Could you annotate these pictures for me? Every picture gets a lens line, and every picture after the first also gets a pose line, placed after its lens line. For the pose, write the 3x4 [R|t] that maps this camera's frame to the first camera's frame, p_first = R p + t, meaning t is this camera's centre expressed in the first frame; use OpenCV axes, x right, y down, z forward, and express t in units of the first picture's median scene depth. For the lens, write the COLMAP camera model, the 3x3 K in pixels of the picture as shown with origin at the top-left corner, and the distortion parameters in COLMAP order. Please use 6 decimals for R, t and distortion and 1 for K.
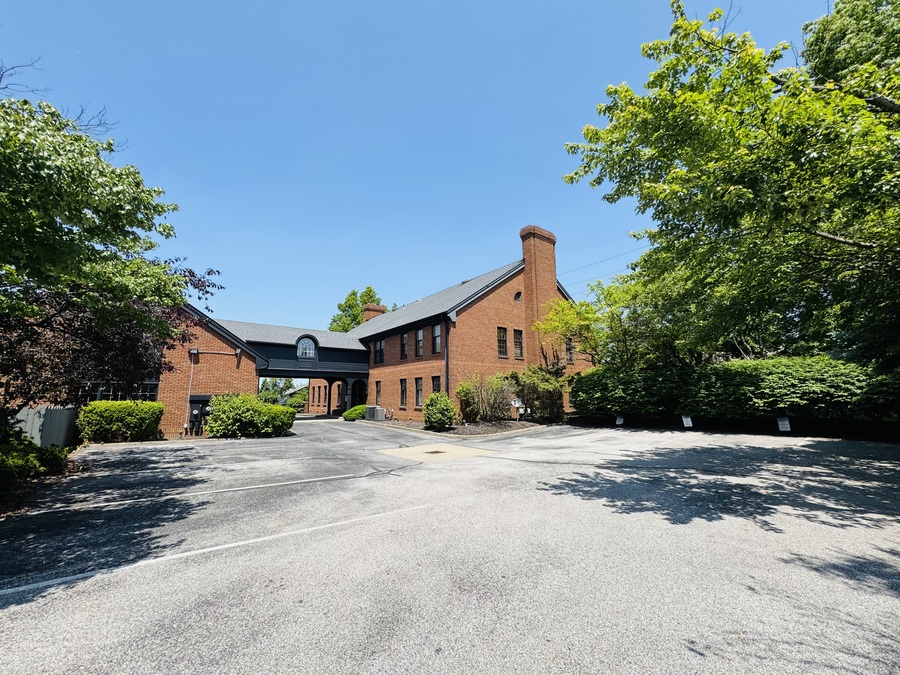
lens RADIAL K [[355.9, 0, 446.4], [0, 355.9, 337.9], [0, 0, 1]] dist [0.002754, -0.000255]
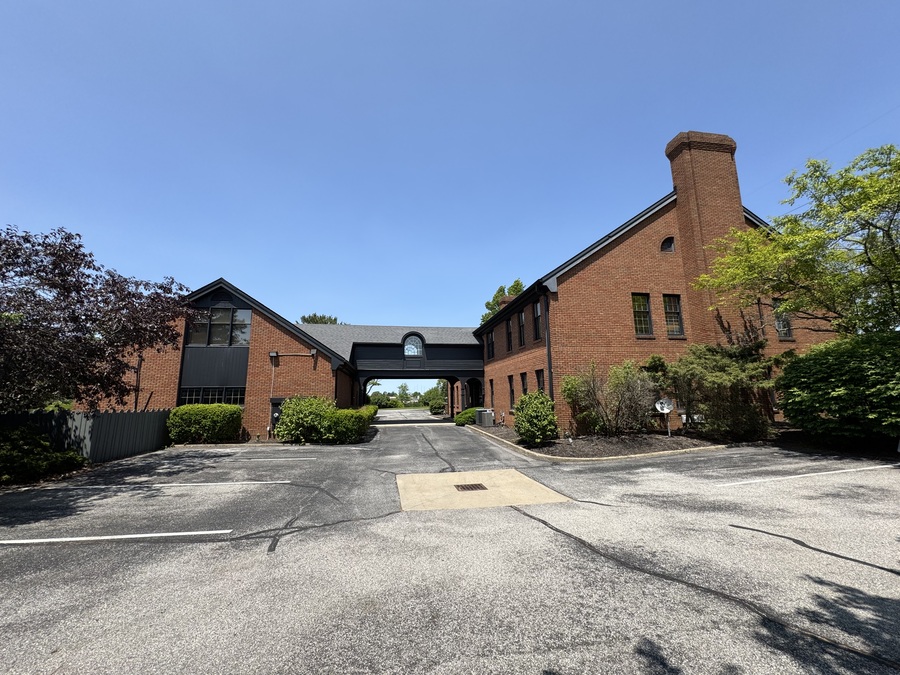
lens RADIAL K [[355.9, 0, 451.5], [0, 355.9, 336.5], [0, 0, 1]] dist [0.002754, -0.000255]
pose [[0.886196, -0.085132, -0.455421, 0.151622], [0.083573, 0.996222, -0.023601, 0.041160], [0.455710, -0.017146, 0.889963, 0.261037]]
